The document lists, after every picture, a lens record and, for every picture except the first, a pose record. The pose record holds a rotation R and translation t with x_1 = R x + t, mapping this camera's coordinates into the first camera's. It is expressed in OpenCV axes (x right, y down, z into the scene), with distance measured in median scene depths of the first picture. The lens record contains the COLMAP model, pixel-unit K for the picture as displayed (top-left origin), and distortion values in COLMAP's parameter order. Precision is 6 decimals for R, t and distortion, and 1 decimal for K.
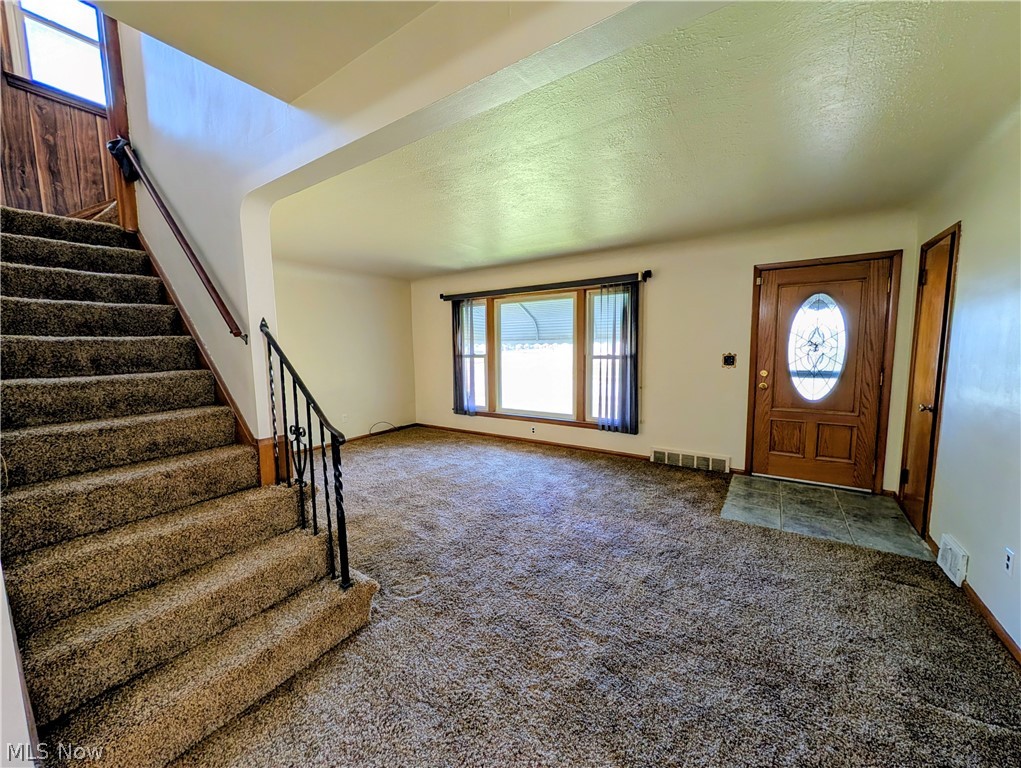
lens RADIAL K [[391.1, 0, 508.7], [0, 391.1, 384.0], [0, 0, 1]] dist [-0.000437, 0.000007]
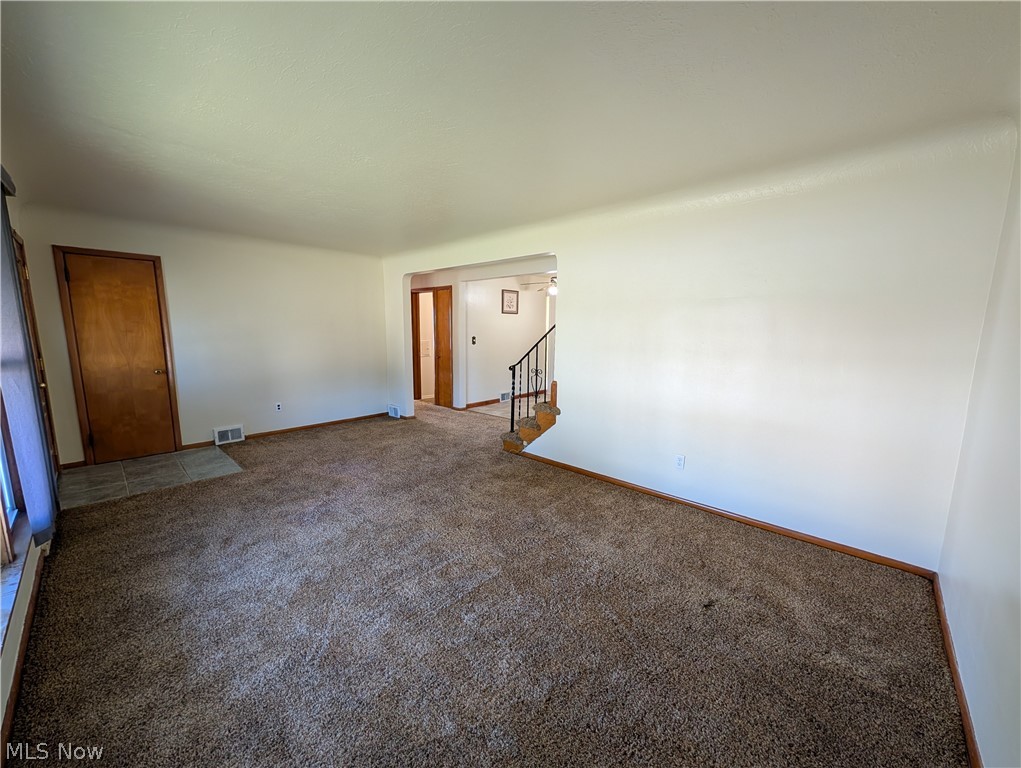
lens RADIAL K [[391.1, 0, 508.7], [0, 391.1, 384.0], [0, 0, 1]] dist [-0.000437, 0.000007]
pose [[-0.985762, -0.018807, 0.167090, -0.312553], [0.021791, 0.971055, 0.237859, -0.128923], [-0.166727, 0.238114, -0.956820, 1.340905]]
